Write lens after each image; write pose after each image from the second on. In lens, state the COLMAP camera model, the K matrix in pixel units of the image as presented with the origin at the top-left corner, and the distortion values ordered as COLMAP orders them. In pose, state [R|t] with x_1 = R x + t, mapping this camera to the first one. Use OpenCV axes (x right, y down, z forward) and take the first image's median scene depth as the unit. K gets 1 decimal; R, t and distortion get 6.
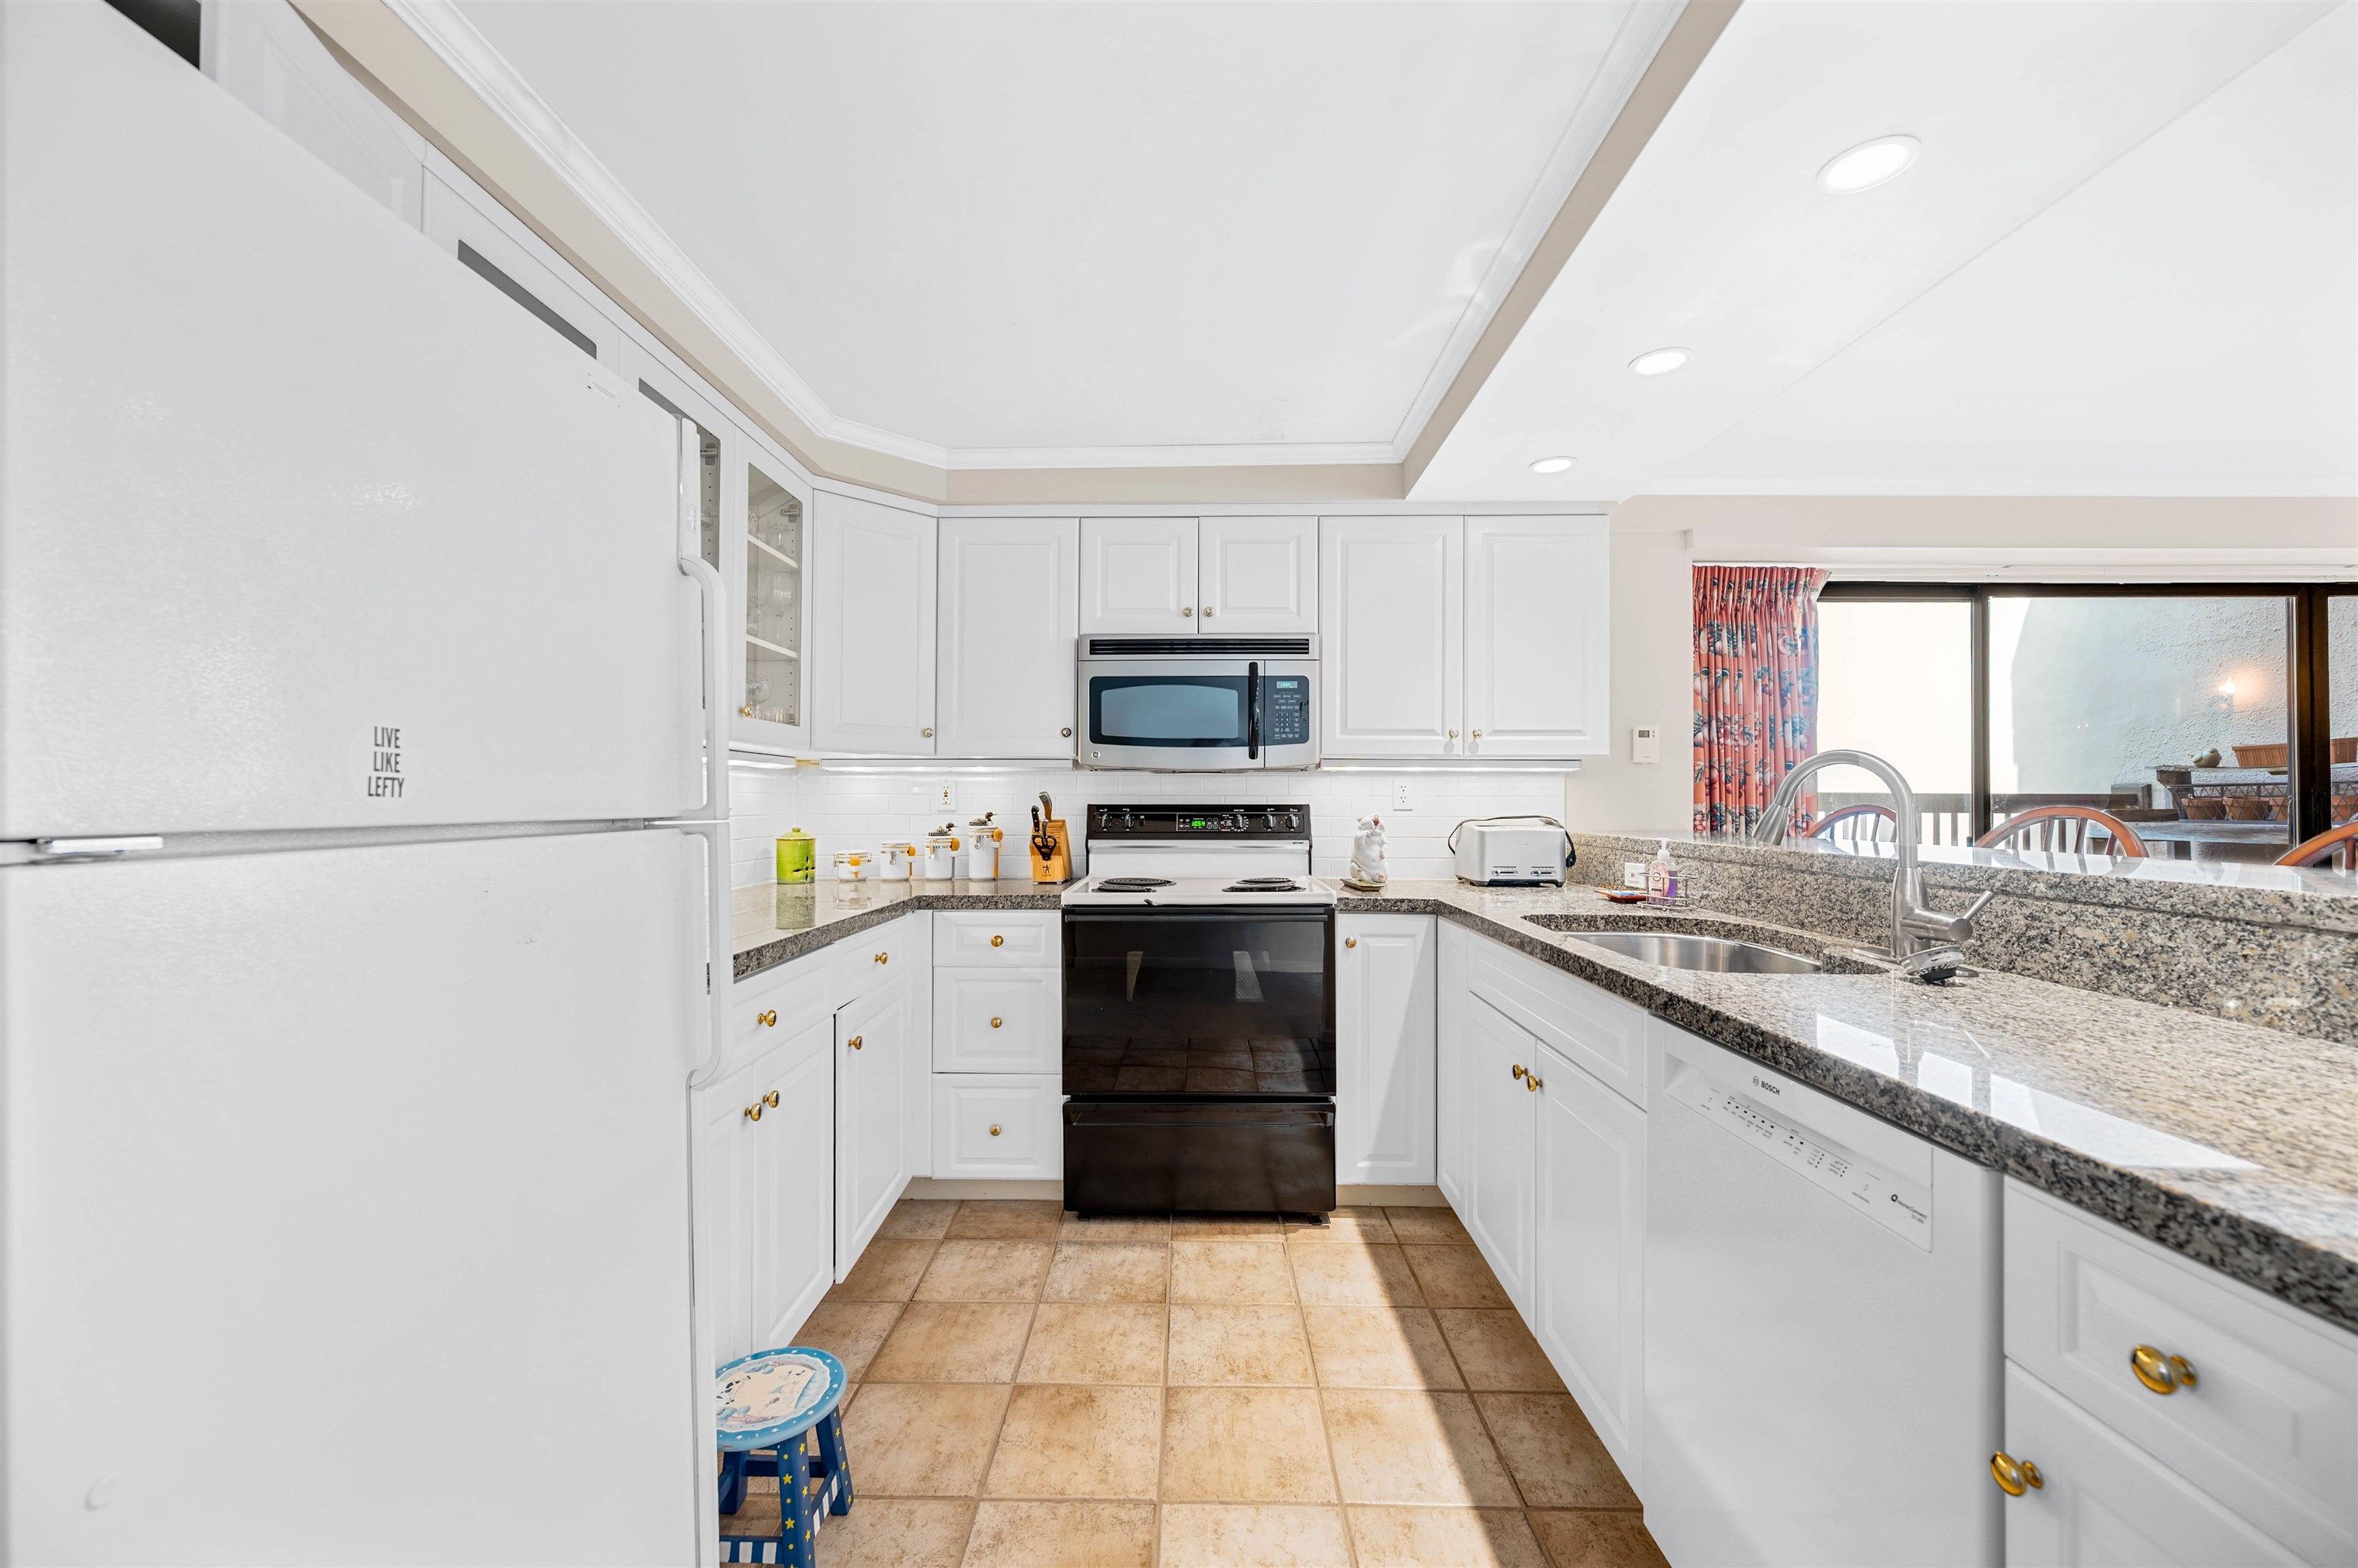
lens RADIAL K [[949.4, 0, 1174.0], [0, 949.4, 798.2], [0, 0, 1]] dist [-0.002278, 0.000822]
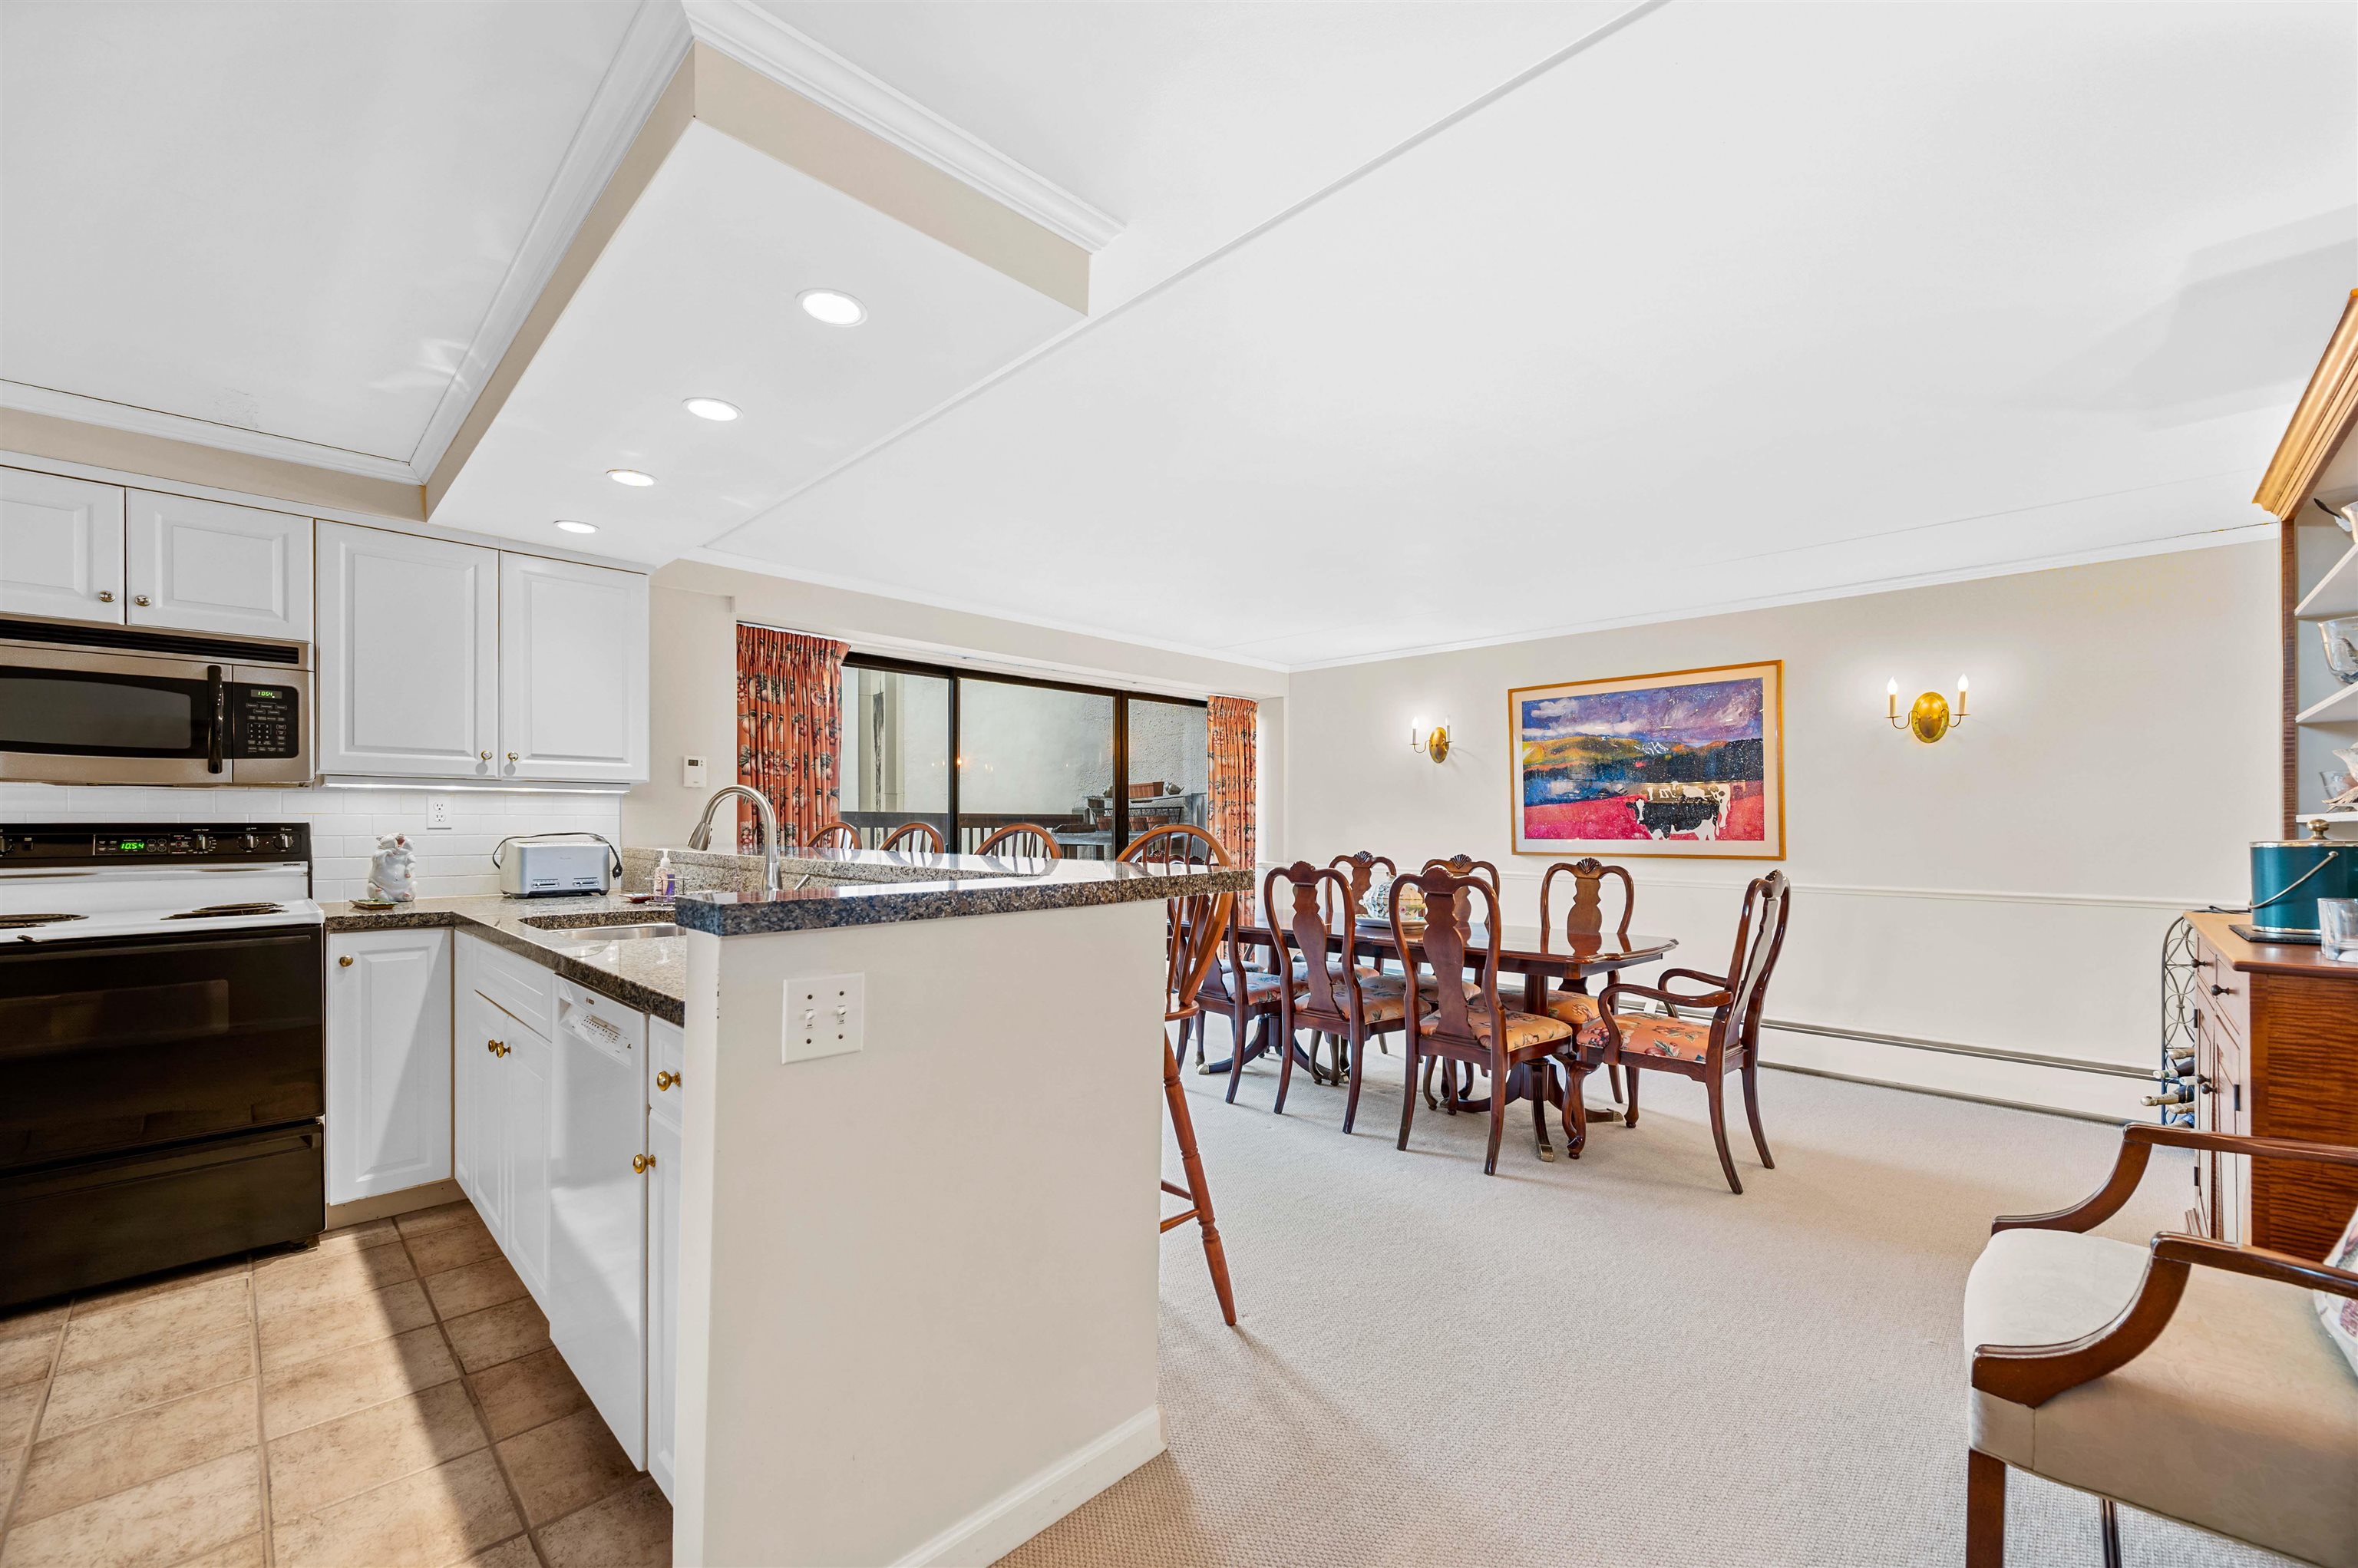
lens RADIAL K [[949.4, 0, 1183.6], [0, 949.4, 828.4], [0, 0, 1]] dist [-0.002278, 0.000822]
pose [[0.684746, -0.006512, 0.728753, 0.056084], [-0.002260, 0.999936, 0.011058, -0.000377], [-0.728778, -0.009219, 0.684688, -0.286678]]
